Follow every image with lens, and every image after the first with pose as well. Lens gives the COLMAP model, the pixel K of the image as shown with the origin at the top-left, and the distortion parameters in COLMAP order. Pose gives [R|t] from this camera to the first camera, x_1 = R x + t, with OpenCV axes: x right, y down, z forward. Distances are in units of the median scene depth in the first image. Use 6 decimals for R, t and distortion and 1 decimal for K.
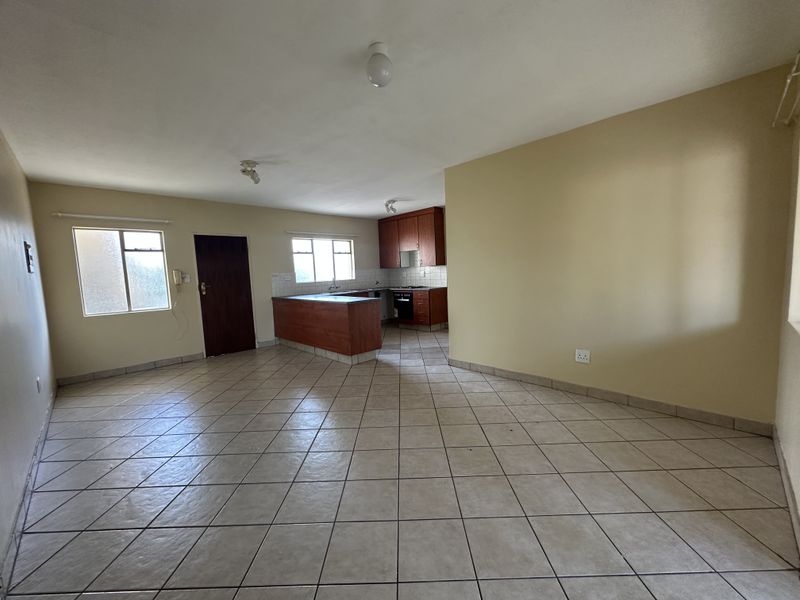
lens RADIAL K [[320.5, 0, 400.0], [0, 320.5, 300.0], [0, 0, 1]] dist [-0.002829, 0.000050]
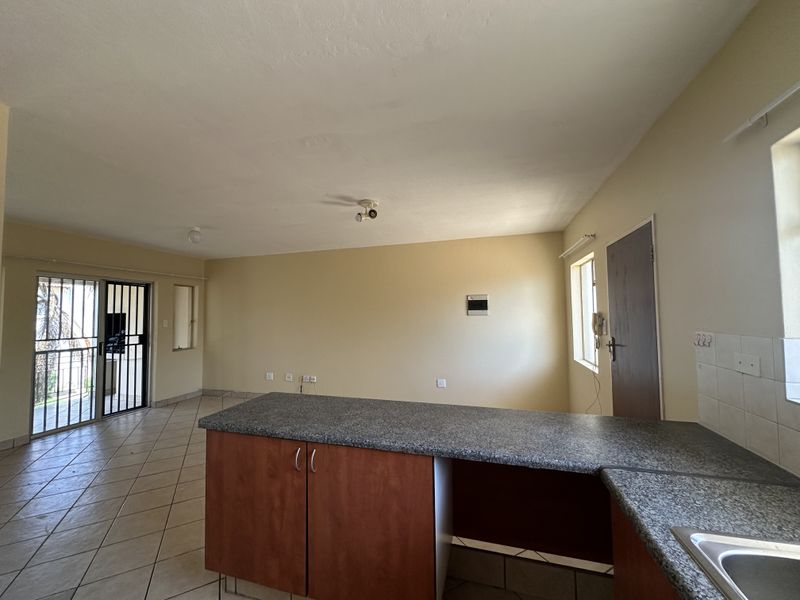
lens RADIAL K [[317.0, 0, 400.8], [0, 317.0, 301.9], [0, 0, 1]] dist [-0.003017, -0.000067]
pose [[-0.871054, 0.033133, -0.490069, -0.059671], [0.003879, 0.998155, 0.060590, -0.110369], [0.491172, 0.050877, -0.869575, 0.981462]]
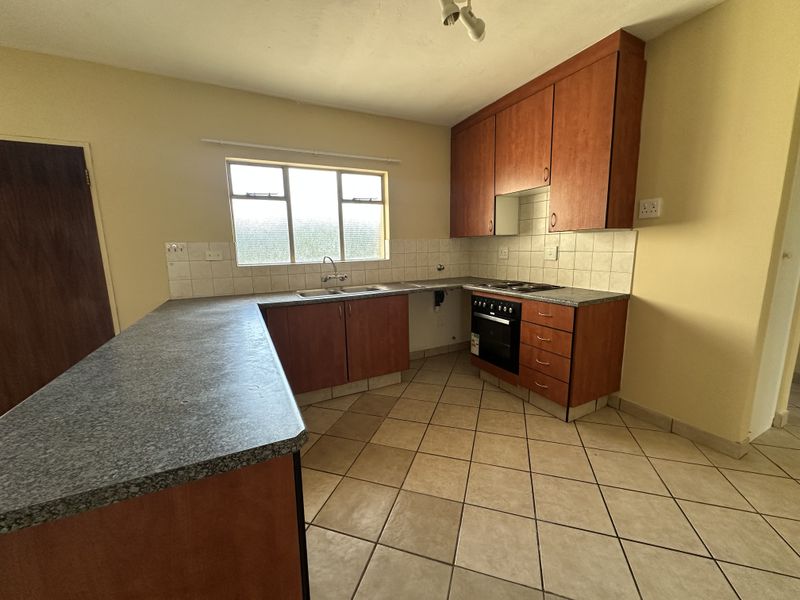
lens RADIAL K [[320.5, 0, 400.0], [0, 320.5, 300.0], [0, 0, 1]] dist [-0.002829, 0.000050]
pose [[0.953394, 0.072211, -0.292961, 0.014130], [-0.047446, 0.994740, 0.090786, -0.055037], [0.297975, -0.072655, 0.951805, 0.613646]]
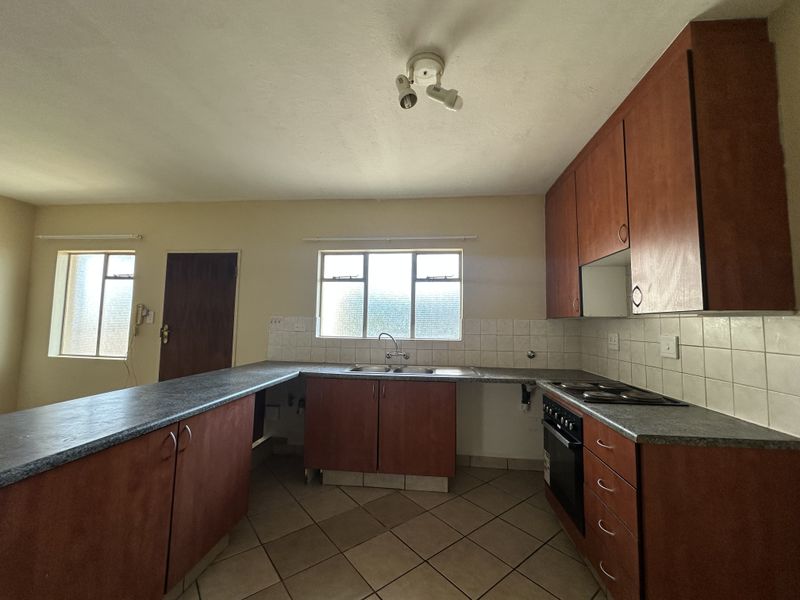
lens RADIAL K [[320.5, 0, 400.0], [0, 320.5, 300.0], [0, 0, 1]] dist [-0.002829, 0.000050]
pose [[0.631889, -0.000998, -0.775058, 0.141840], [-0.114766, 0.988855, -0.094841, -0.075066], [0.766515, 0.148879, 0.624732, 0.733302]]
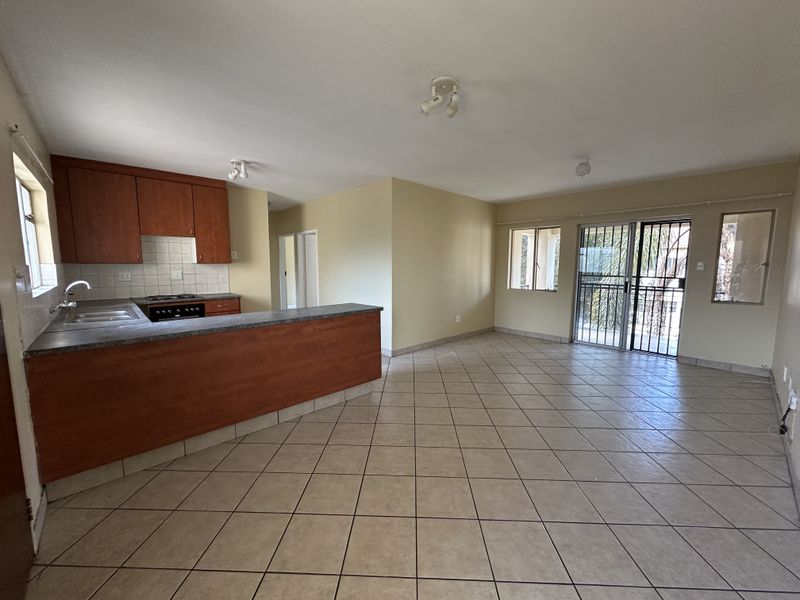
lens RADIAL K [[317.0, 0, 400.8], [0, 317.0, 301.9], [0, 0, 1]] dist [-0.003017, -0.000067]
pose [[0.027618, -0.066968, 0.997373, -0.590310], [0.089328, 0.993927, 0.064263, -0.032666], [-0.995619, 0.087319, 0.033433, 0.588232]]
